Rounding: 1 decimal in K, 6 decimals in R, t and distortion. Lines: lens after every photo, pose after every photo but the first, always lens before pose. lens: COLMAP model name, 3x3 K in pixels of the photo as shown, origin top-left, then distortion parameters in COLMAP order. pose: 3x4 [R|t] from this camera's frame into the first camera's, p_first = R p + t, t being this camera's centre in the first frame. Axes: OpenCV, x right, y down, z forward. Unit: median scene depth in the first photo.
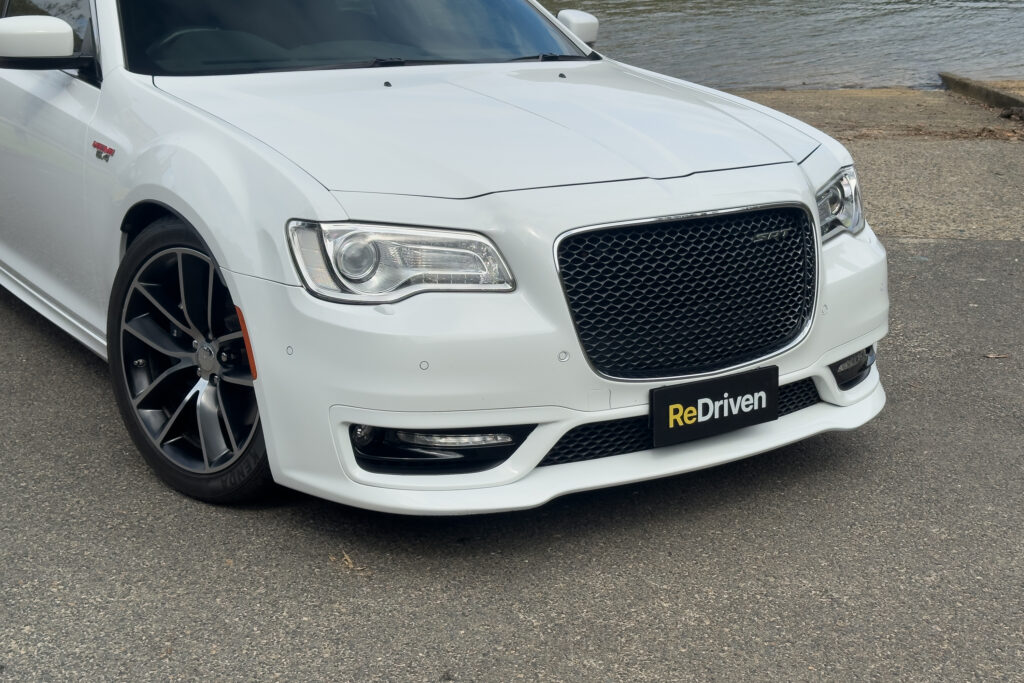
lens RADIAL K [[1428.5, 0, 507.7], [0, 1428.5, 333.9], [0, 0, 1]] dist [0.088204, 0.000000]
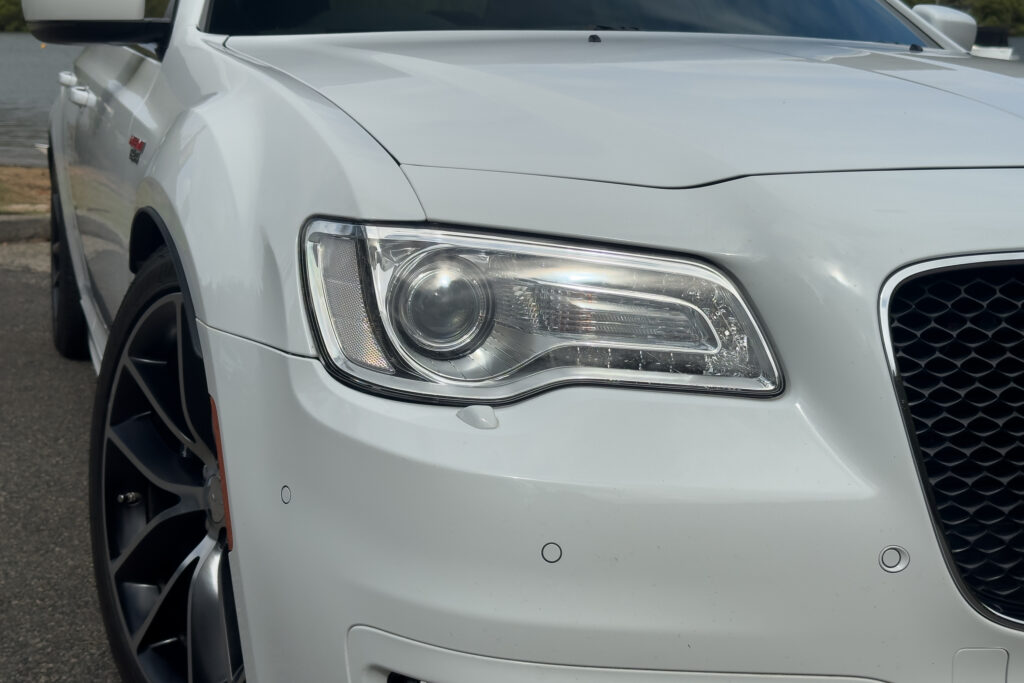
lens RADIAL K [[1428.5, 0, 508.7], [0, 1428.5, 332.5], [0, 0, 1]] dist [0.088204, 0.000000]
pose [[0.971943, 0.049950, -0.229853, 0.021223], [-0.074520, 0.992245, -0.099483, 0.000211], [0.223101, 0.113821, 0.968127, 0.510377]]
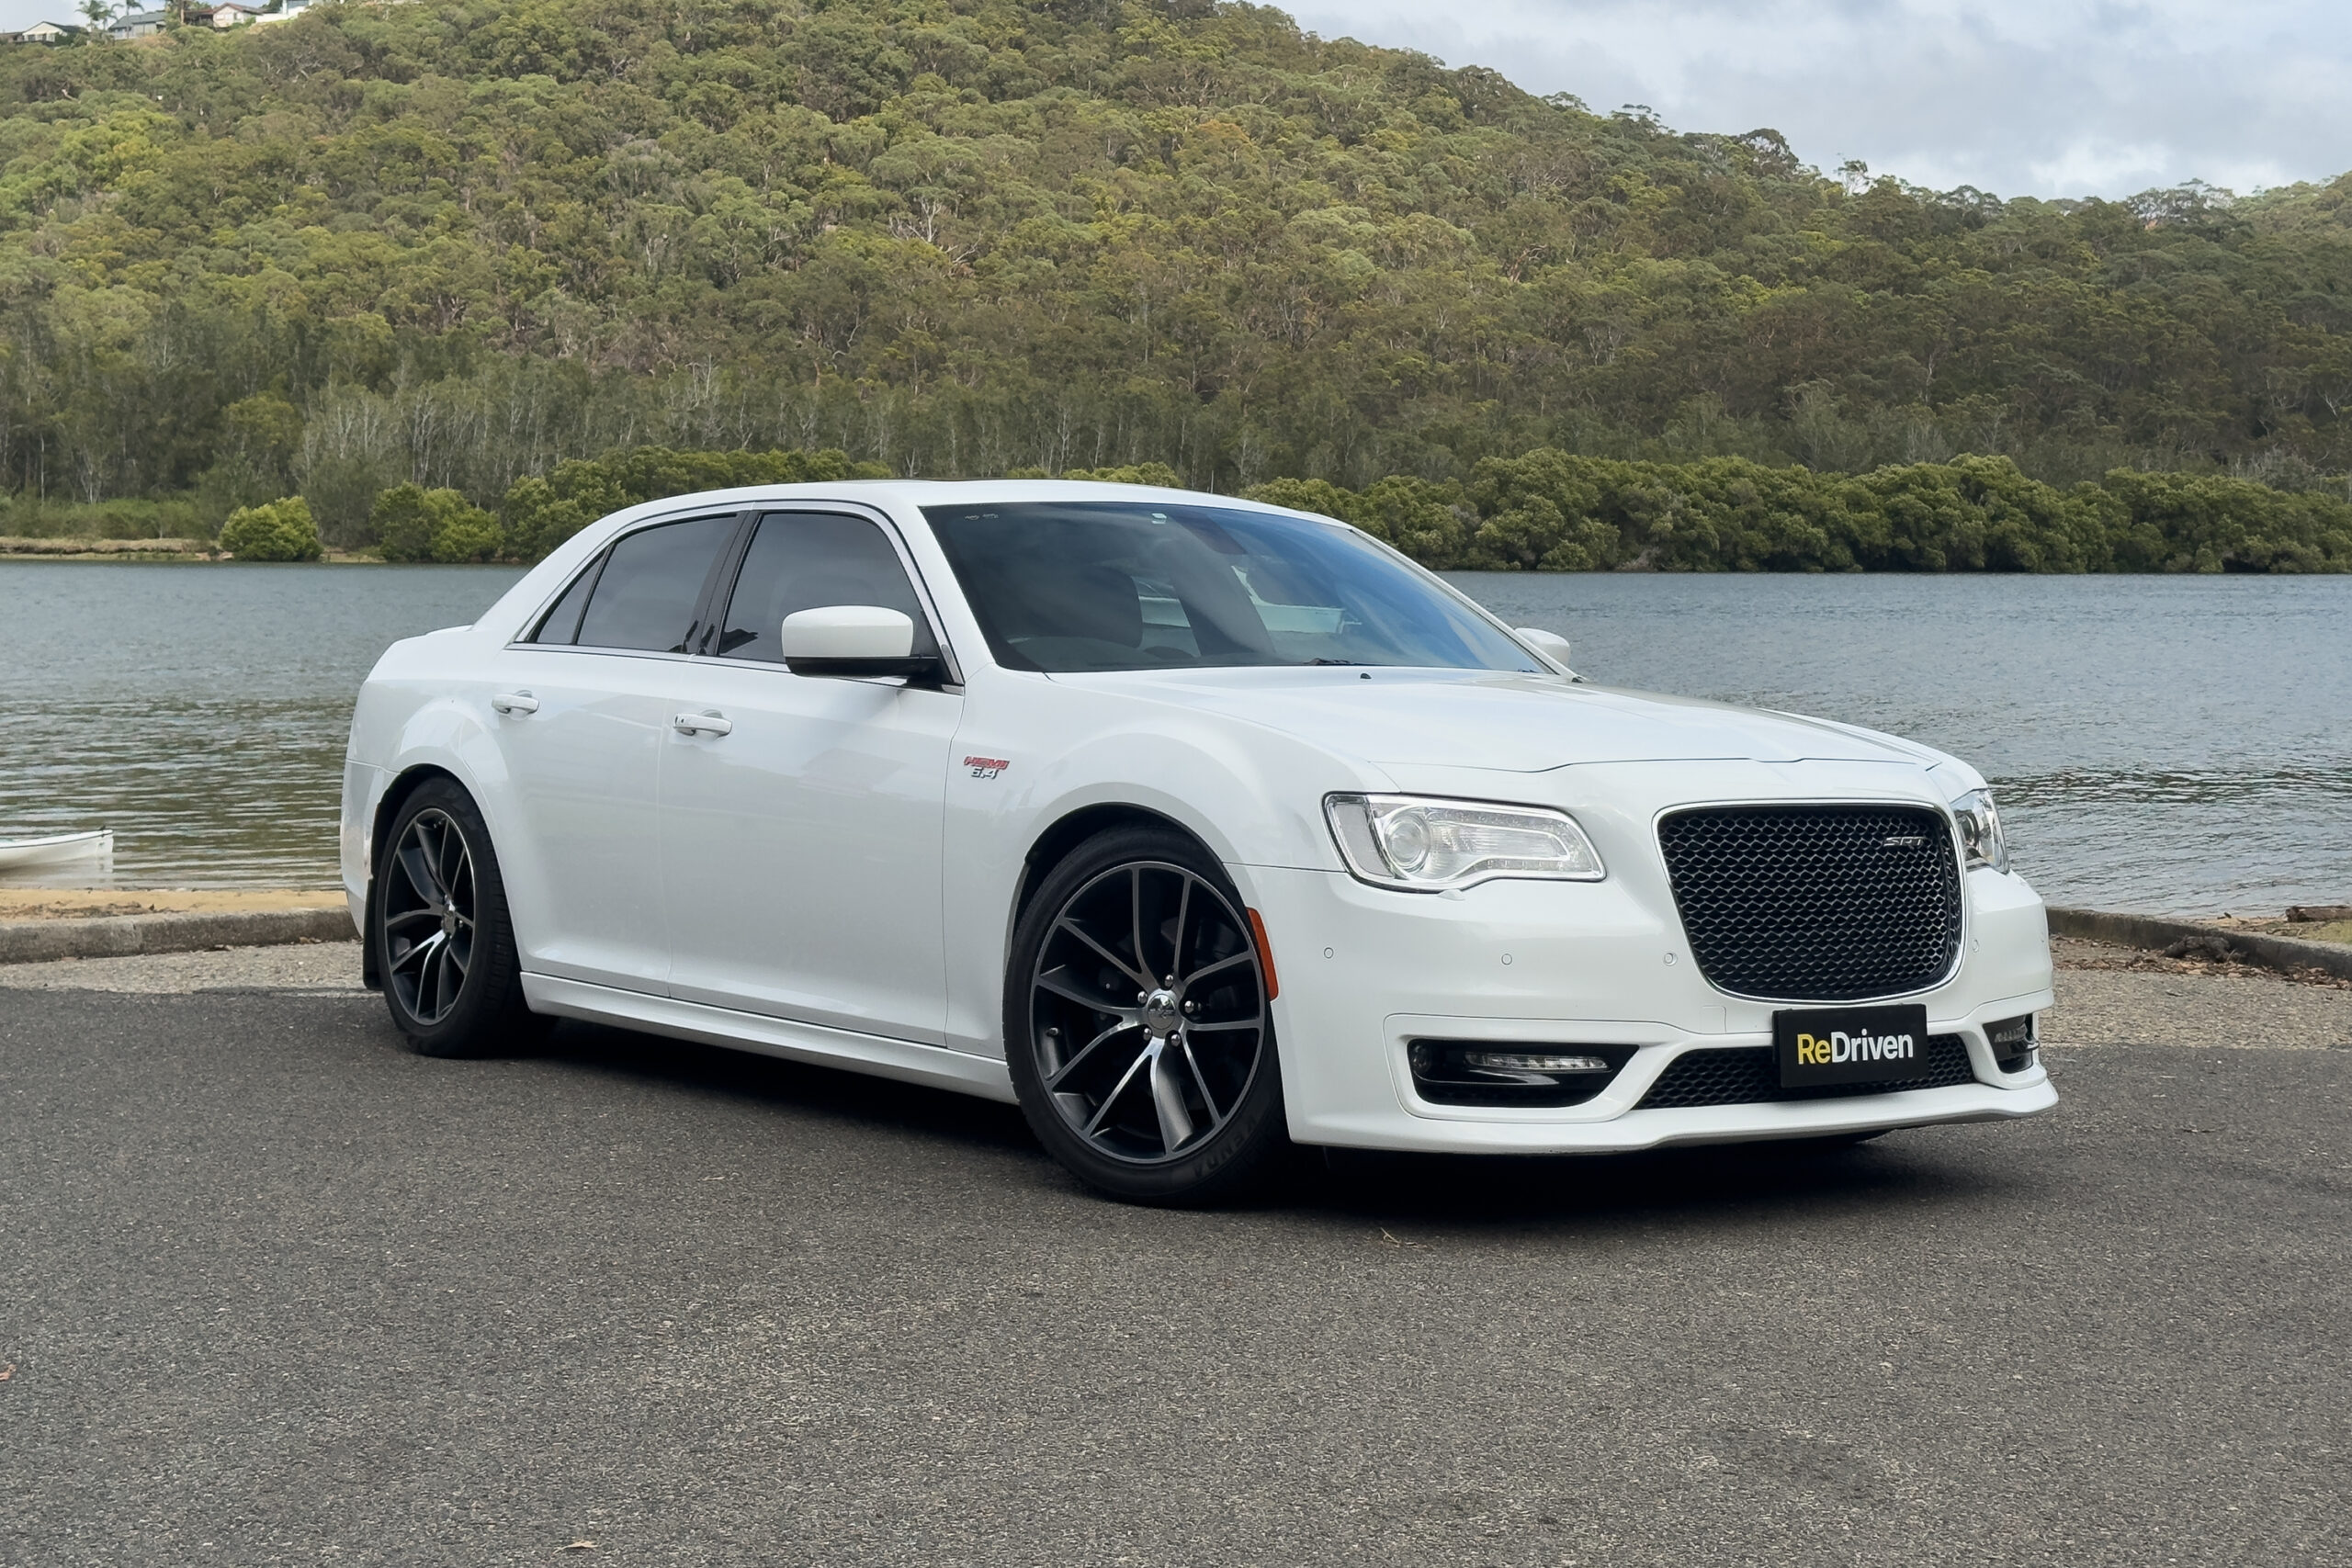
lens RADIAL K [[3280.8, 0, 1188.7], [0, 3280.8, 719.5], [0, 0, 1]] dist [0.088204, 0.000000]
pose [[0.999047, 0.003459, 0.043509, -0.283790], [0.008137, 0.964617, -0.263528, 0.337448], [-0.042881, 0.263631, 0.963670, -0.730811]]
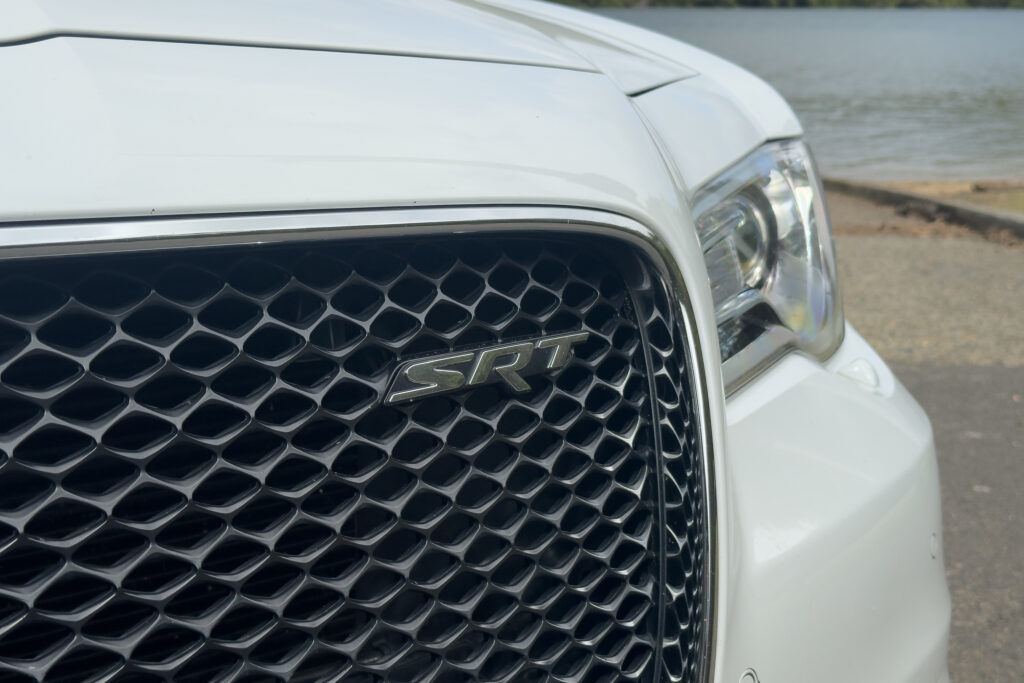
lens RADIAL K [[1428.5, 0, 512.1], [0, 1428.5, 342.1], [0, 0, 1]] dist [0.088204, 0.000000]
pose [[0.995559, -0.012164, 0.093348, 0.168866], [0.019811, 0.996482, -0.081431, -0.055446], [-0.092029, 0.082919, 0.992298, 0.799591]]
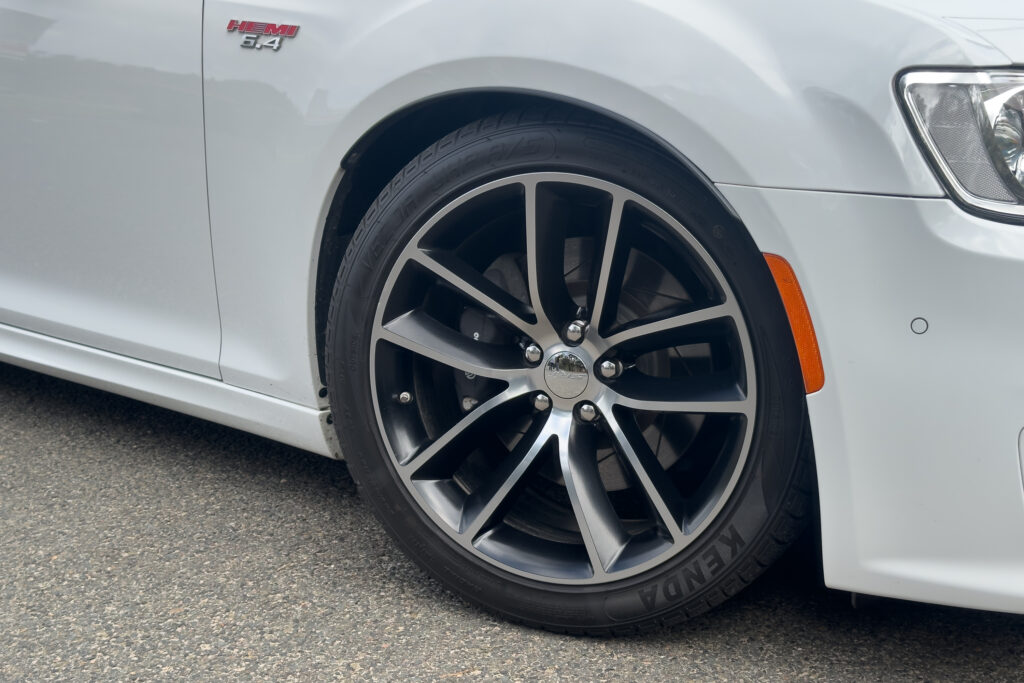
lens RADIAL K [[1428.5, 0, 516.4], [0, 1428.5, 336.4], [0, 0, 1]] dist [0.088204, 0.000000]
pose [[0.959176, -0.076422, 0.272289, -0.394710], [0.085563, 0.996093, -0.021841, 0.013154], [-0.269556, 0.044247, 0.961968, 0.496774]]
